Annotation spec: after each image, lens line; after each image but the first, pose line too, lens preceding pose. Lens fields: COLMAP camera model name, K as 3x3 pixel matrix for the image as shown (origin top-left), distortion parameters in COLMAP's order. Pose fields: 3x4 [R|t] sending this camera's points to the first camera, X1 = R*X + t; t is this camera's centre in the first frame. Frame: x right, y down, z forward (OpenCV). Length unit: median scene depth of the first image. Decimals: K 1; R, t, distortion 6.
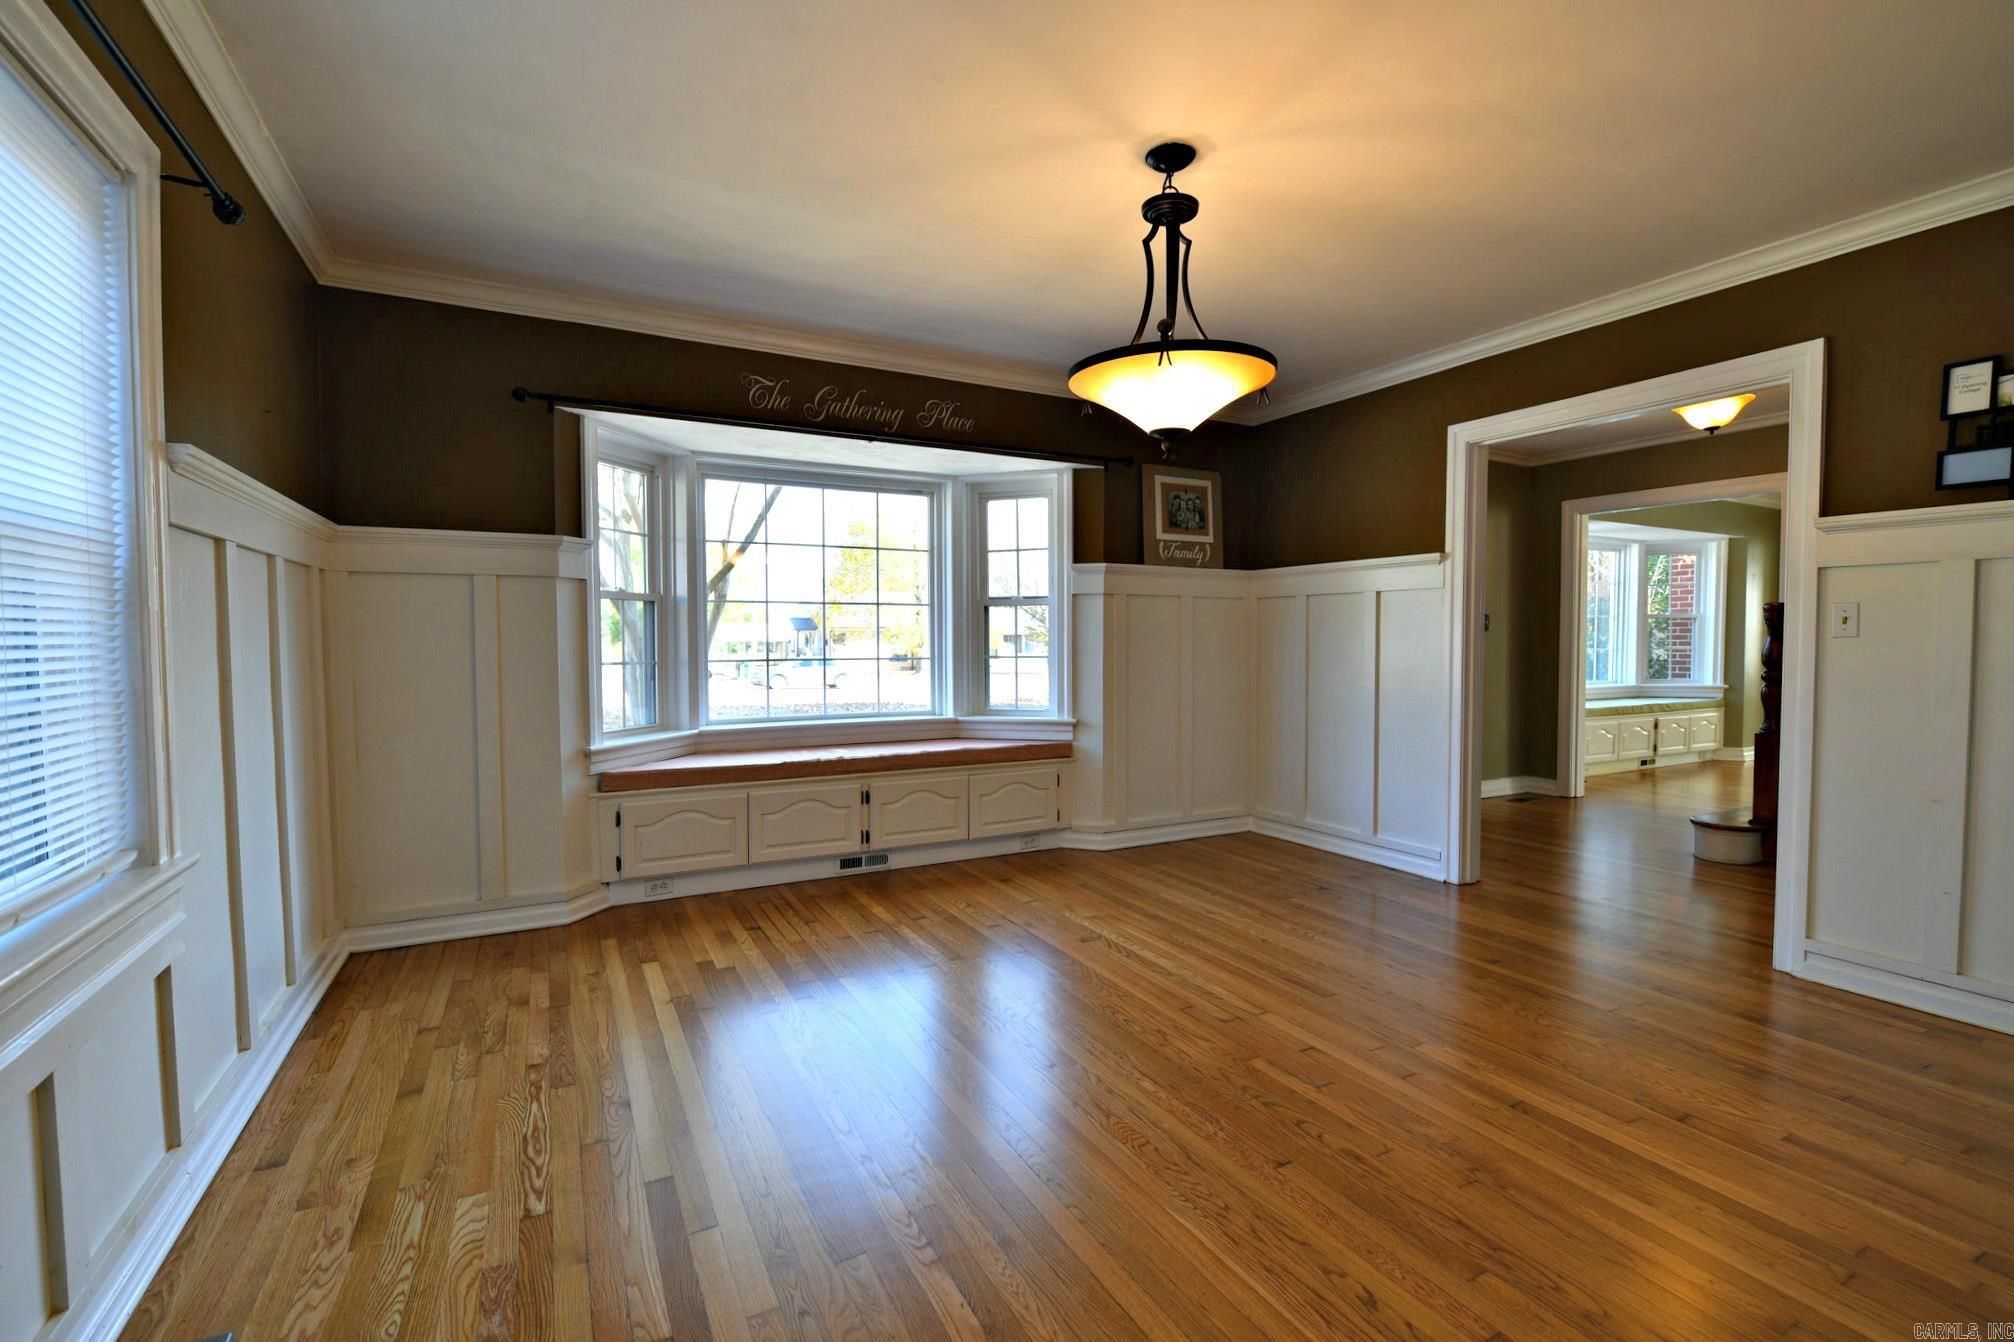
lens RADIAL K [[871.7, 0, 1006.6], [0, 871.7, 668.2], [0, 0, 1]] dist [-0.009535, -0.000964]
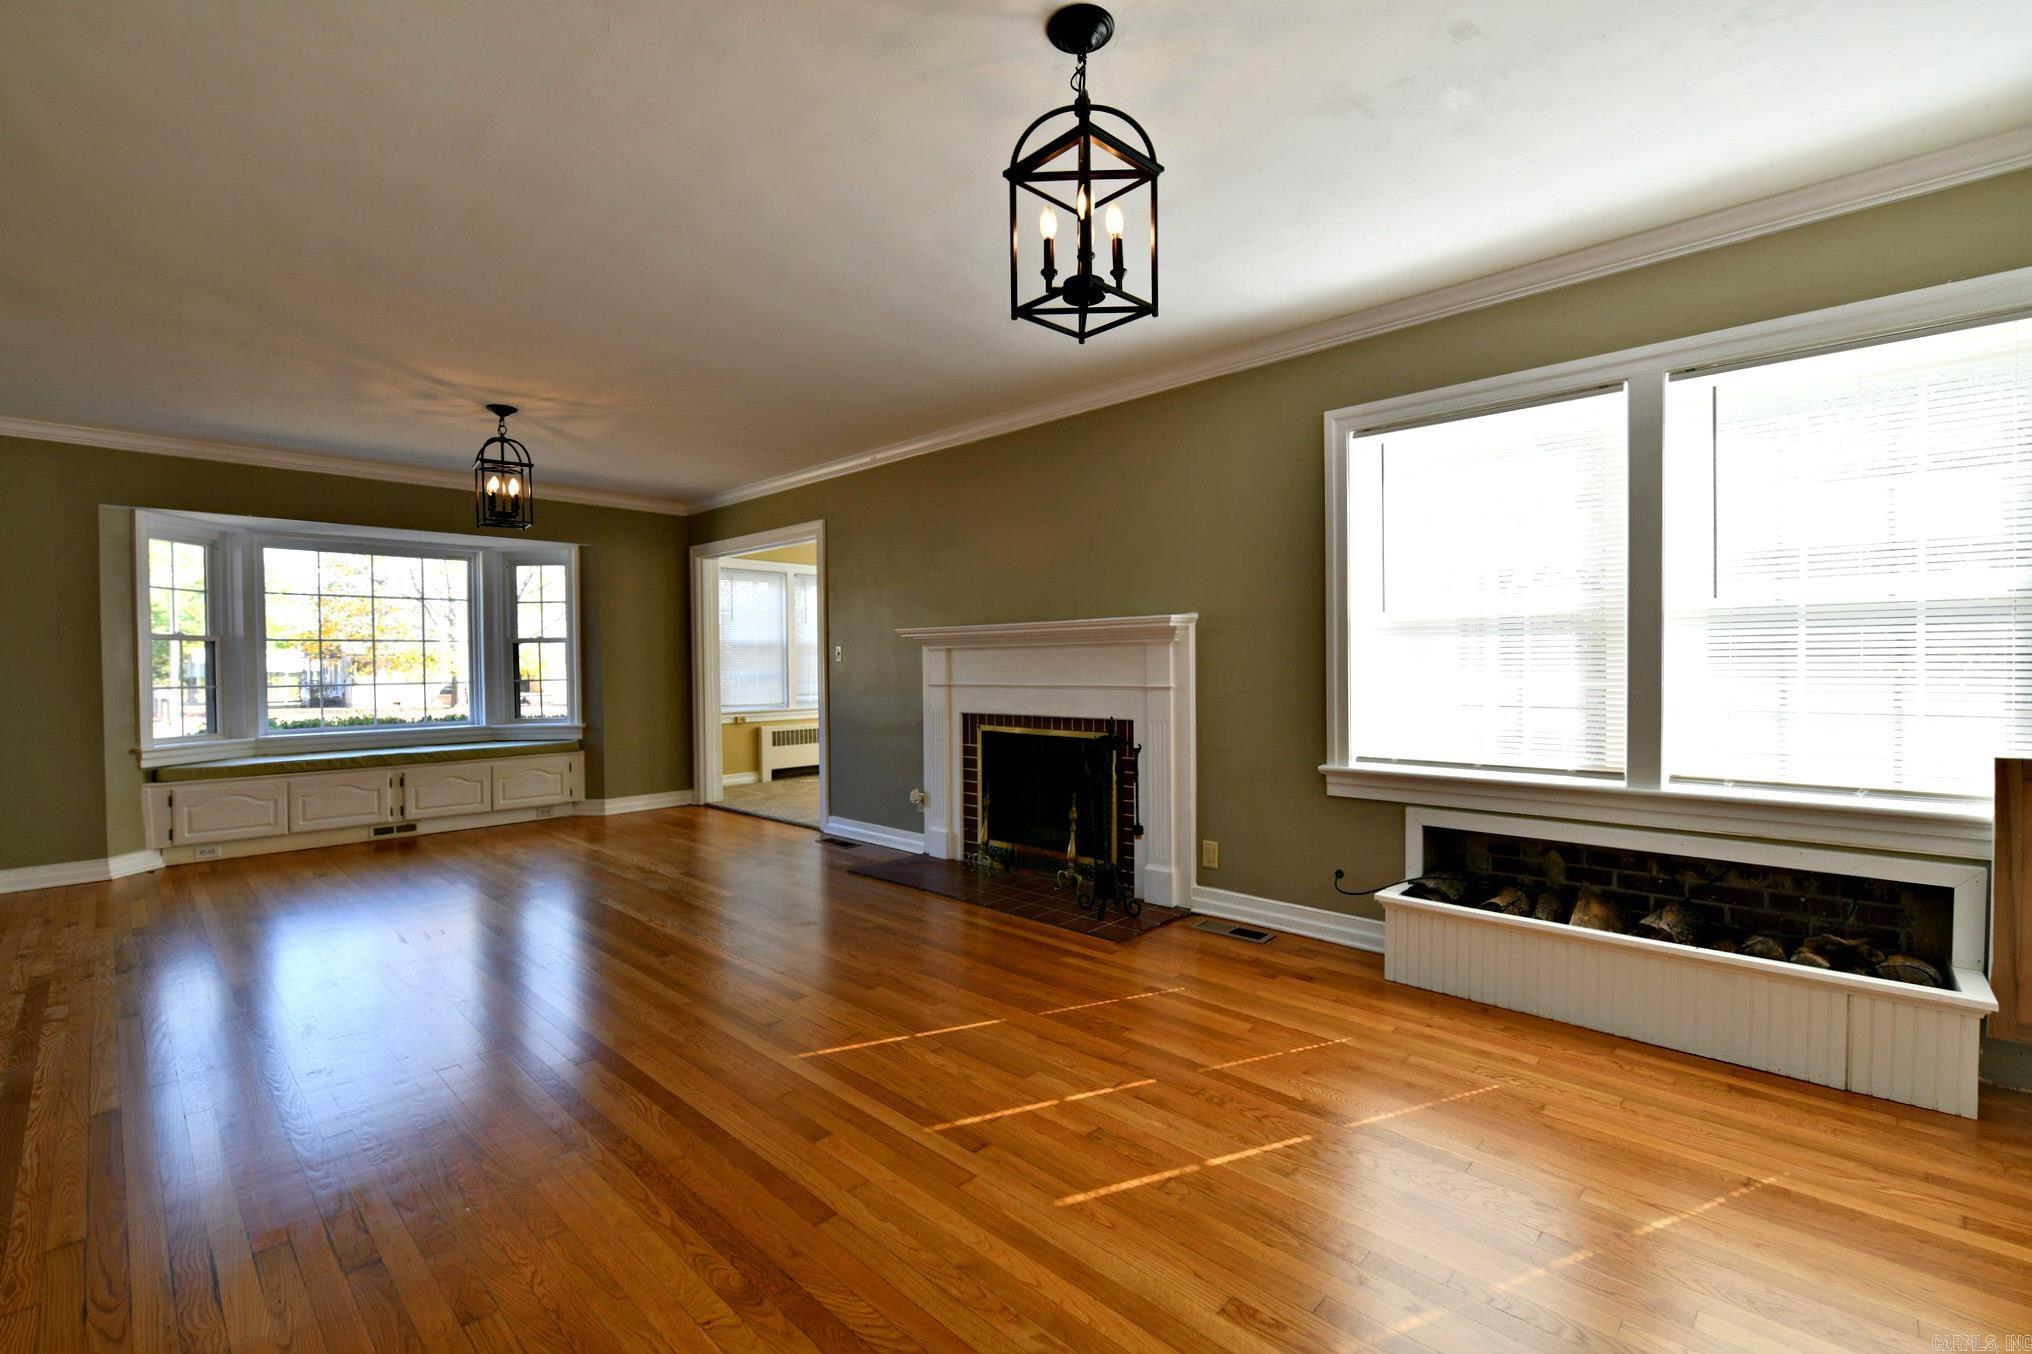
lens RADIAL K [[879.5, 0, 1019.4], [0, 879.5, 678.9], [0, 0, 1]] dist [-0.009535, -0.000964]
pose [[0.954755, -0.013625, 0.297080, 0.354391], [0.020248, 0.999610, -0.019229, 0.029084], [-0.296702, 0.024375, 0.954659, -0.590844]]
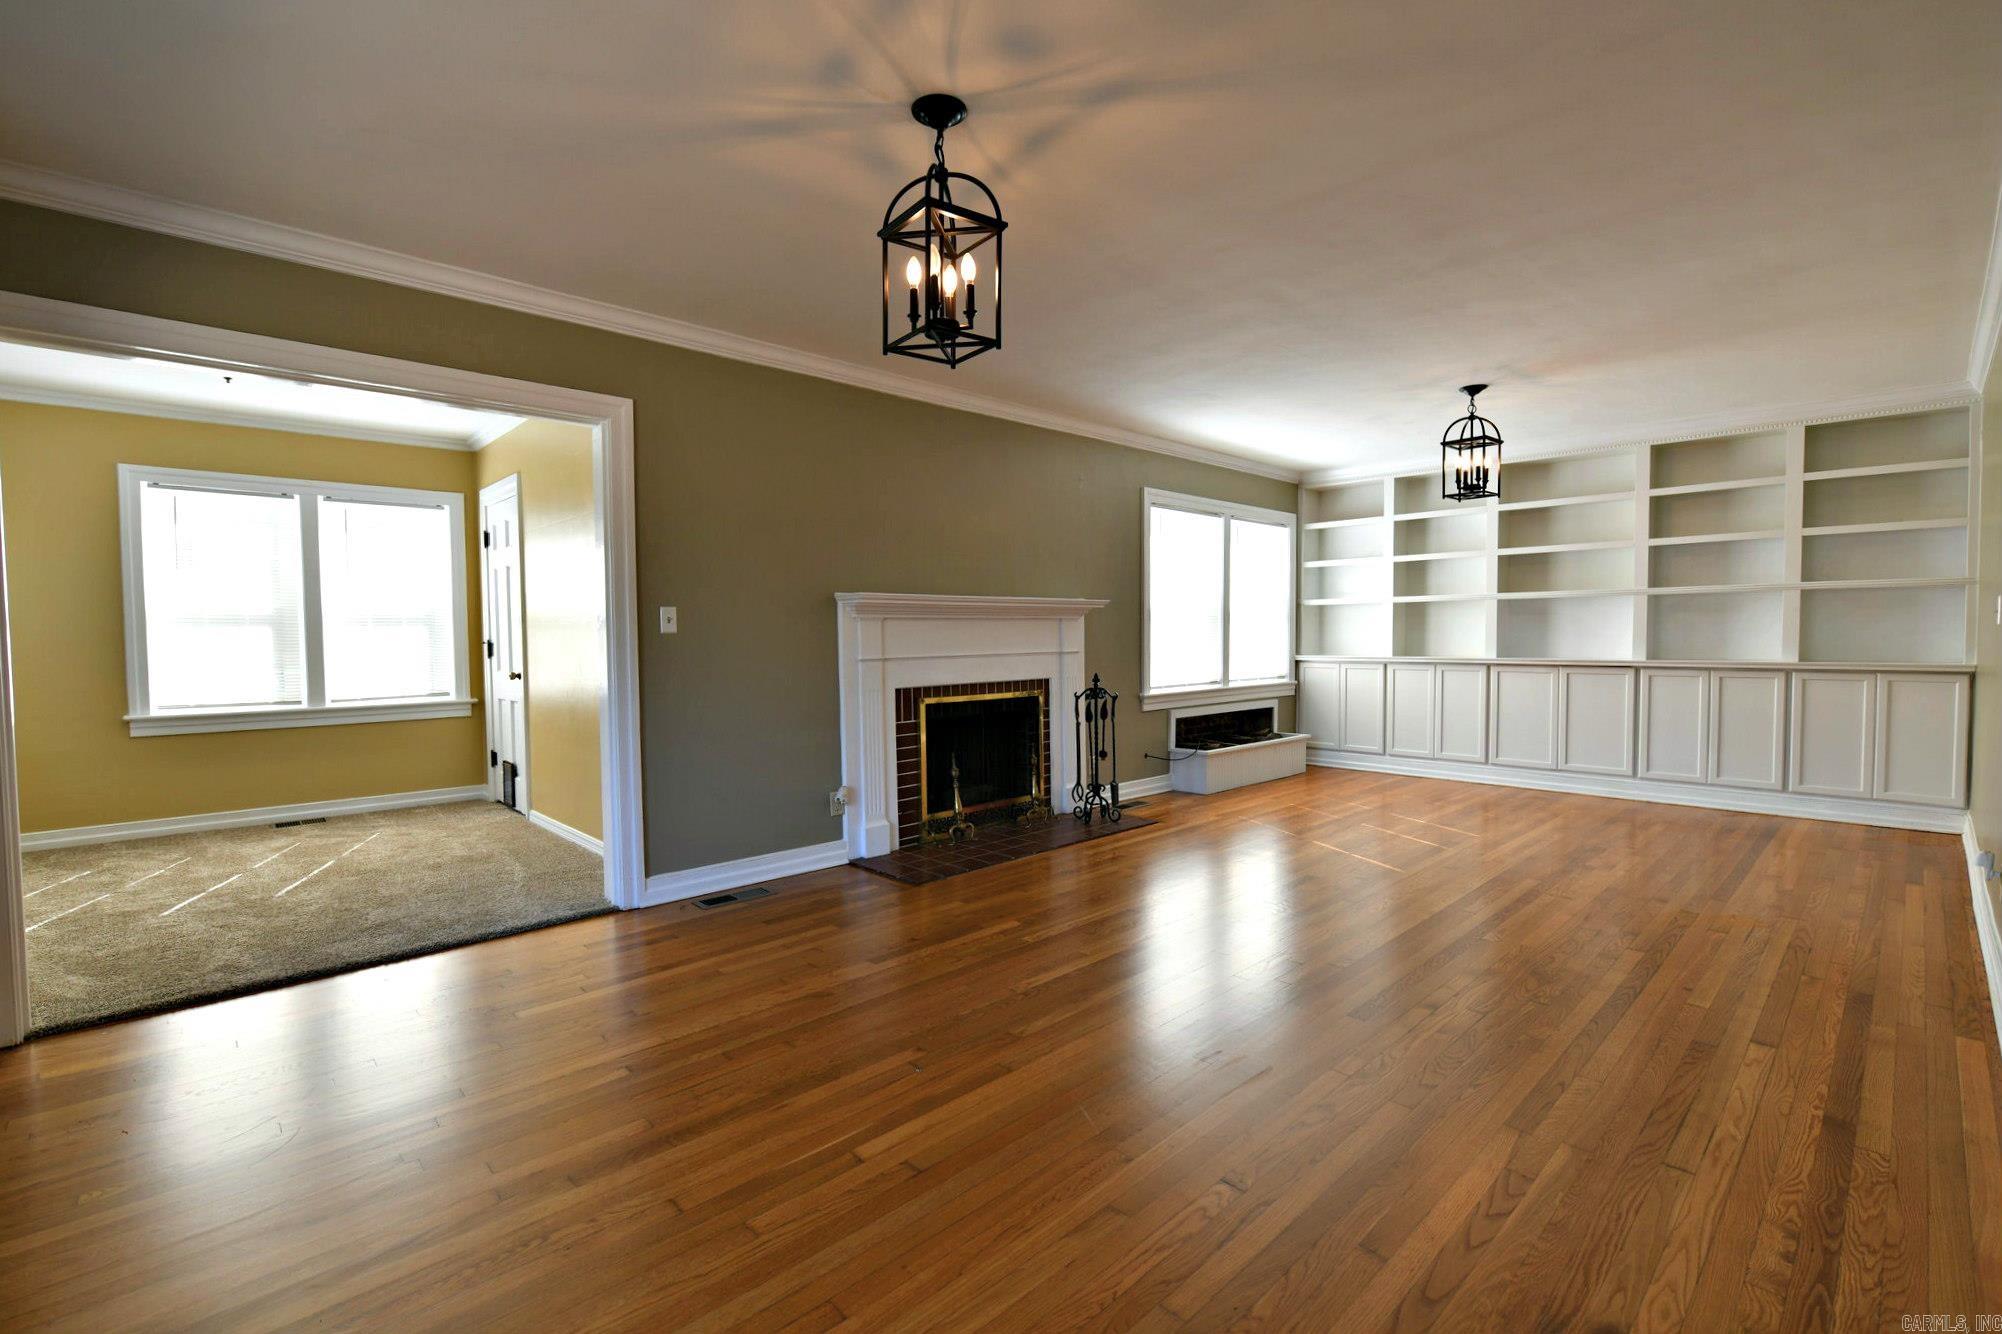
lens RADIAL K [[866.6, 0, 1006.7], [0, 866.6, 672.3], [0, 0, 1]] dist [-0.009535, -0.000964]
pose [[-0.246112, -0.043596, 0.968260, -0.392073], [0.044880, 0.997404, 0.056316, -0.020758], [-0.968202, 0.057315, -0.243517, 0.618130]]
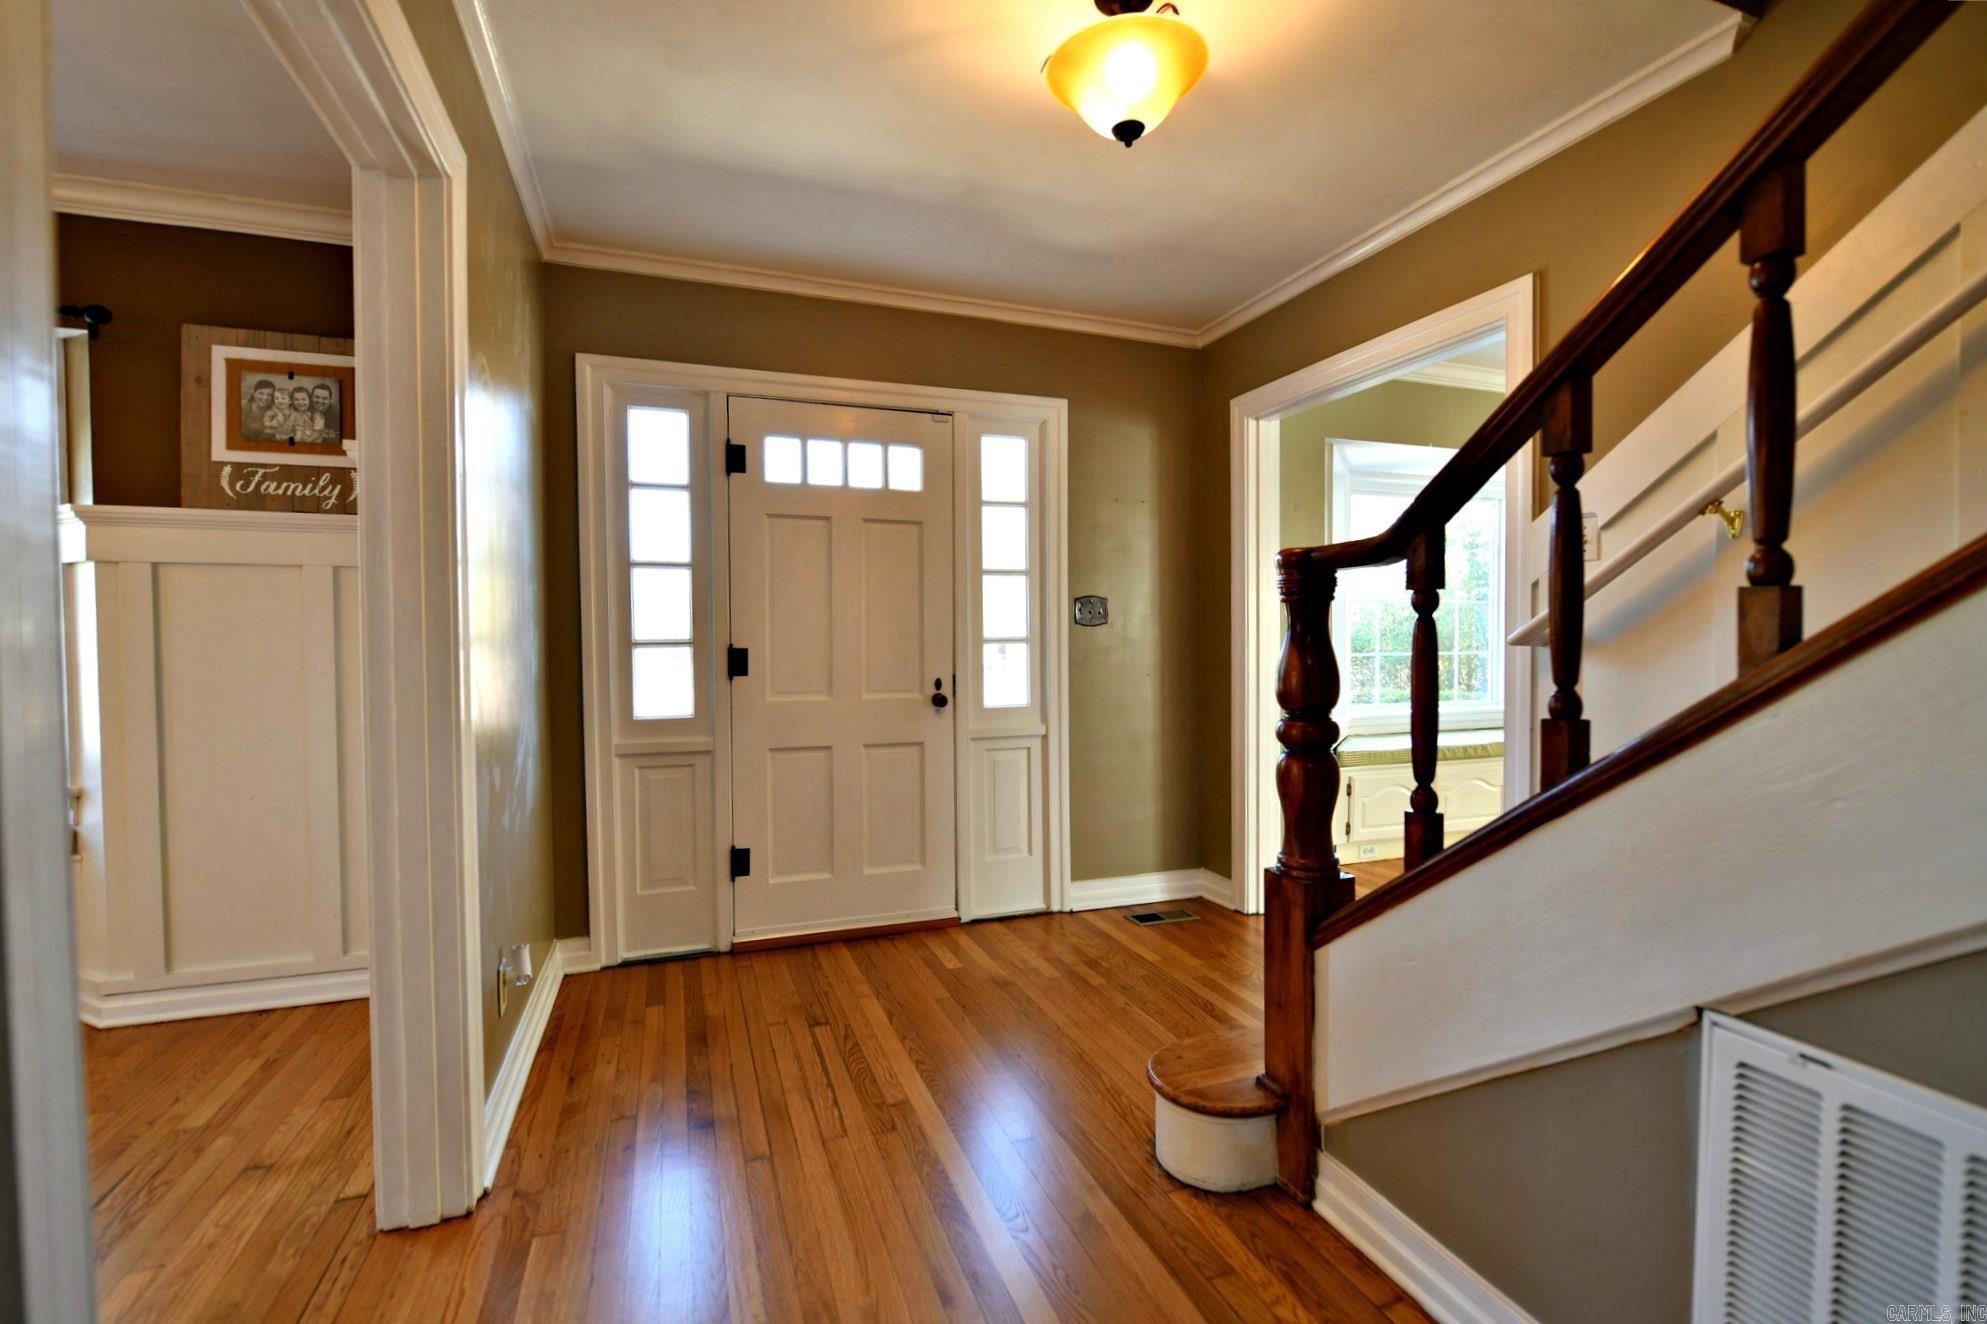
lens RADIAL K [[860.1, 0, 1000.6], [0, 860.1, 660.3], [0, 0, 1]] dist [-0.009535, -0.000964]
pose [[0.990501, -0.000739, -0.137502, 0.794782], [-0.000404, 0.999966, -0.008288, -0.019619], [0.137503, 0.008264, 0.990467, 0.578794]]
